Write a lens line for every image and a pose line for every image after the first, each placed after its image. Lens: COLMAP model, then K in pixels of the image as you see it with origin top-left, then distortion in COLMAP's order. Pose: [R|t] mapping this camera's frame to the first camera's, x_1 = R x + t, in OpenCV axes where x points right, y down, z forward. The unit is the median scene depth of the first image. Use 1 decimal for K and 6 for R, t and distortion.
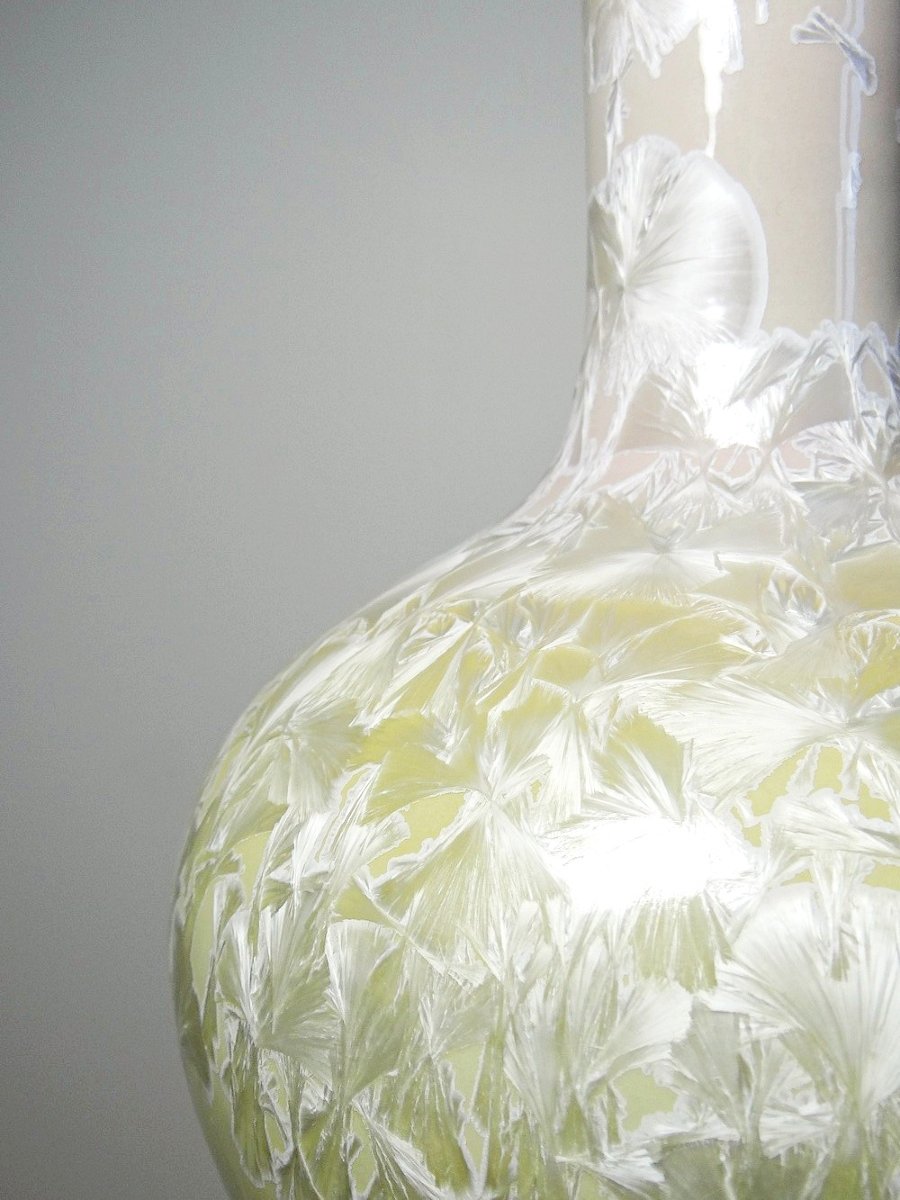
lens RADIAL K [[1195.5, 0, 450.2], [0, 1195.5, 606.1], [0, 0, 1]] dist [0.004512, 0.000000]
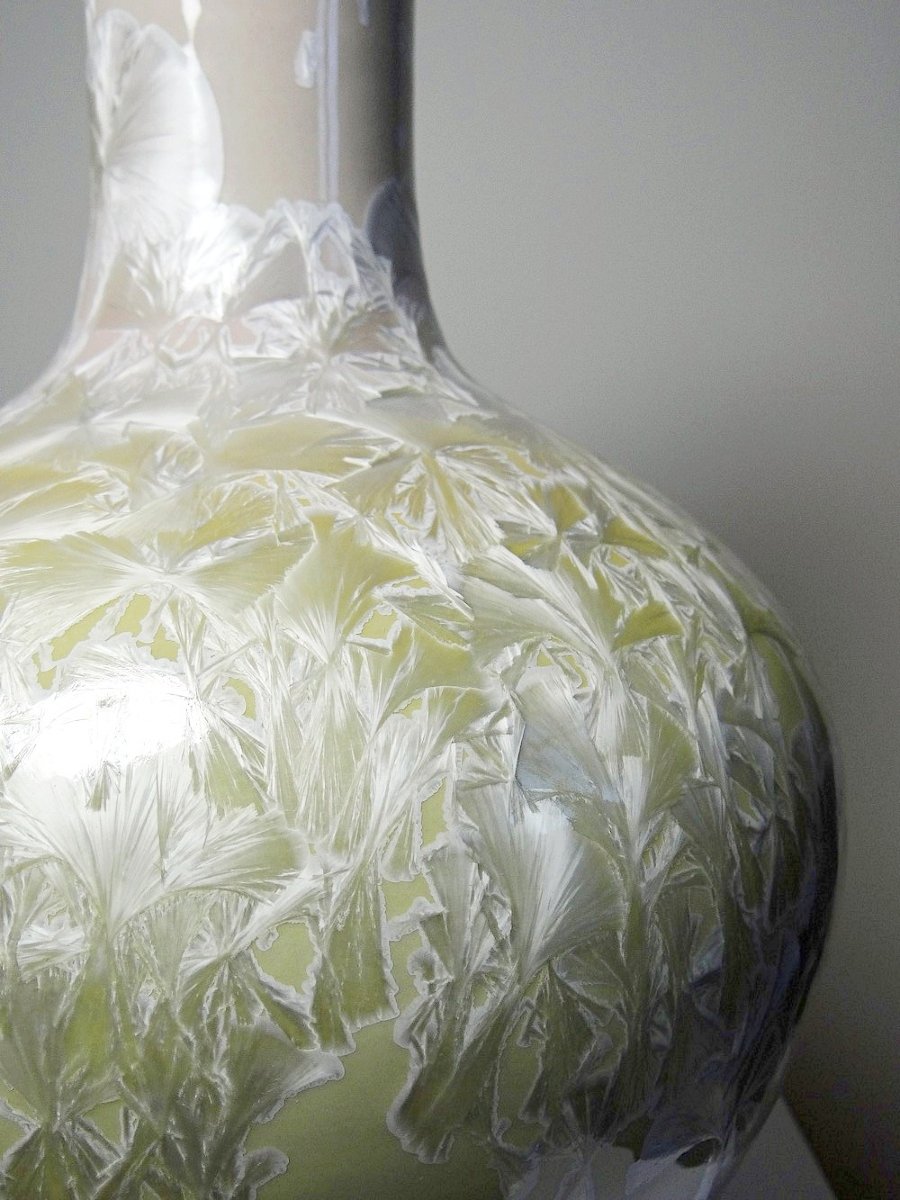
lens RADIAL K [[1195.5, 0, 445.8], [0, 1195.5, 605.4], [0, 0, 1]] dist [0.004512, 0.000000]
pose [[0.994238, -0.017543, 0.105754, 0.345559], [0.013259, 0.999068, 0.041076, 0.065342], [-0.106376, -0.039437, 0.993544, -0.033338]]
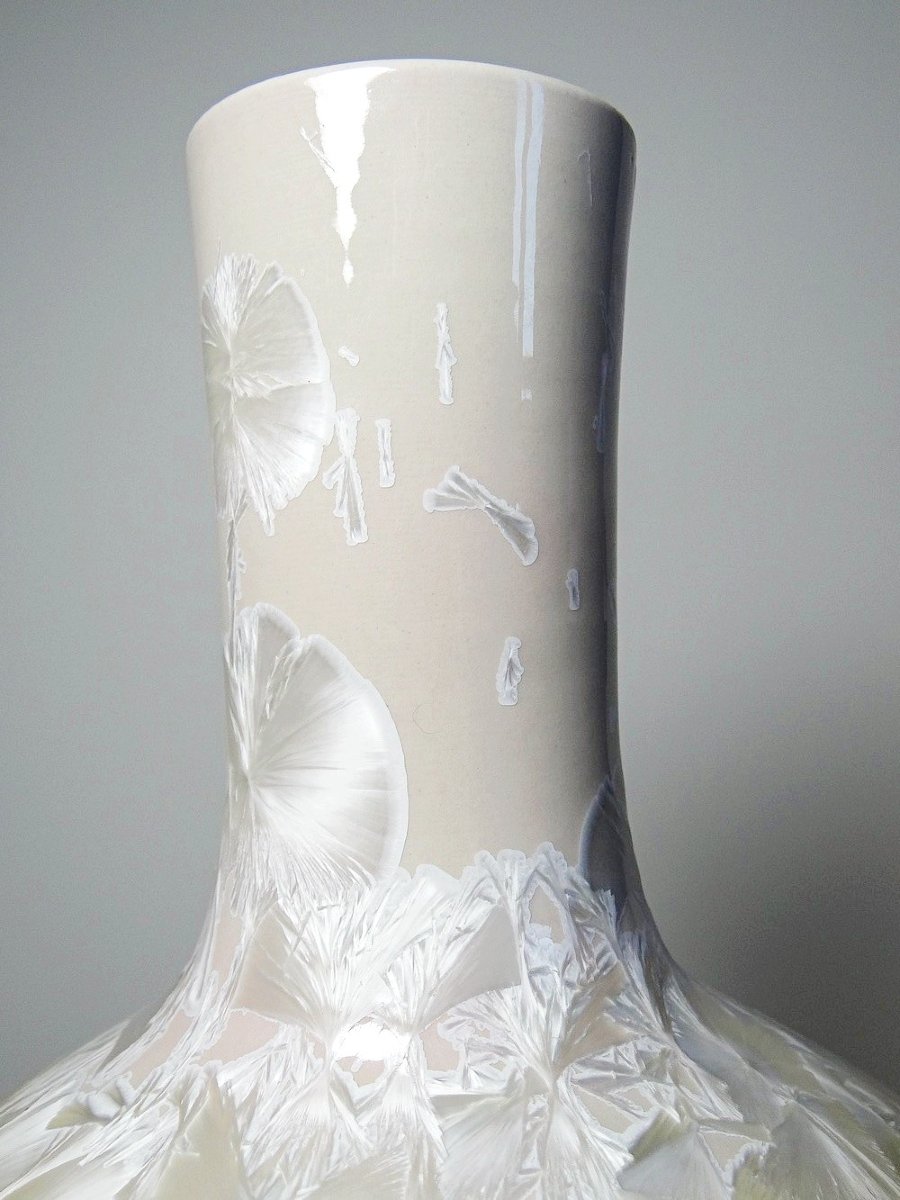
lens RADIAL K [[1195.5, 0, 448.4], [0, 1195.5, 590.6], [0, 0, 1]] dist [0.004512, 0.000000]
pose [[0.996159, -0.027685, 0.083070, 0.235464], [0.032093, 0.998120, -0.052211, -0.378696], [-0.081469, 0.054677, 0.995175, 0.208312]]
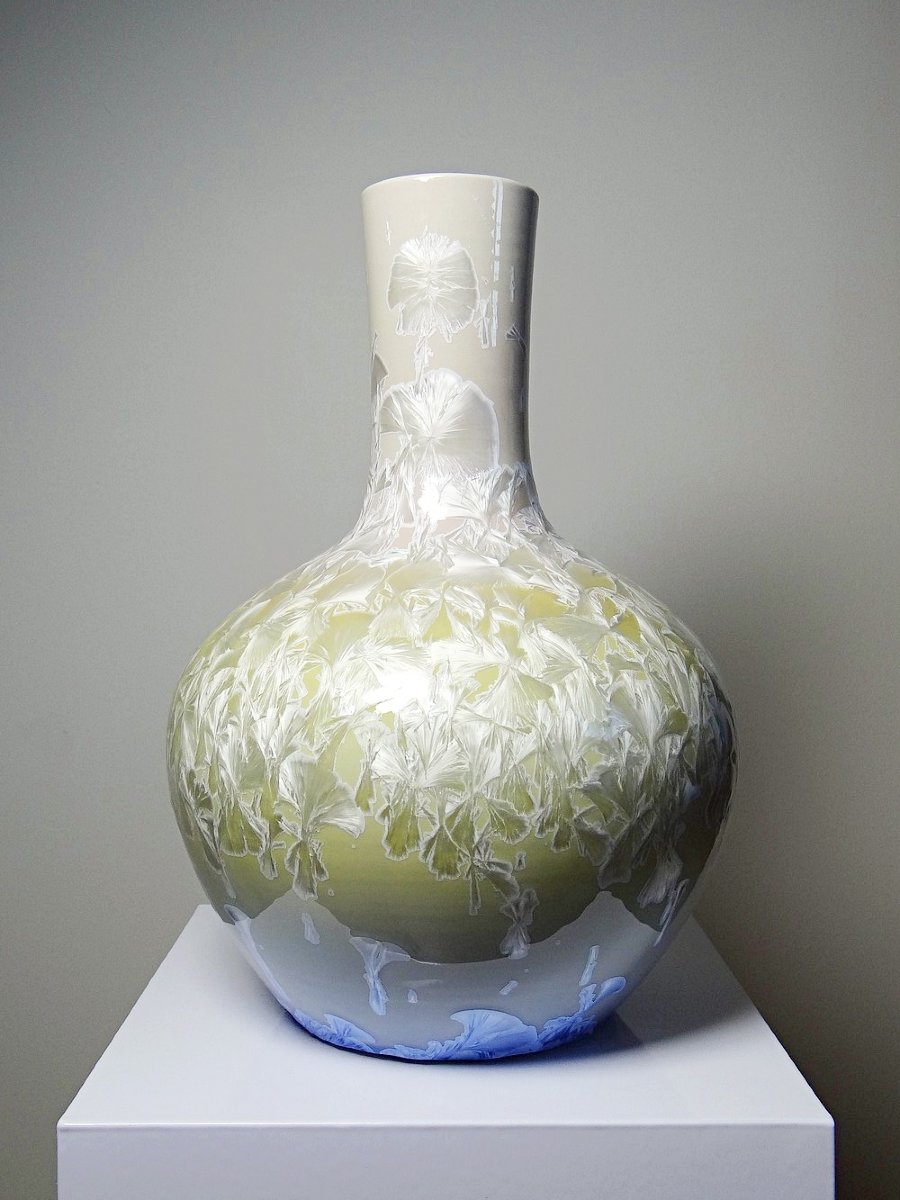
lens RADIAL K [[1195.5, 0, 446.8], [0, 1195.5, 605.0], [0, 0, 1]] dist [0.004512, 0.000000]
pose [[0.732030, -0.037573, 0.680236, -1.362830], [0.042309, 0.999058, 0.009653, 0.004626], [-0.679958, 0.021714, 0.732930, -0.573677]]
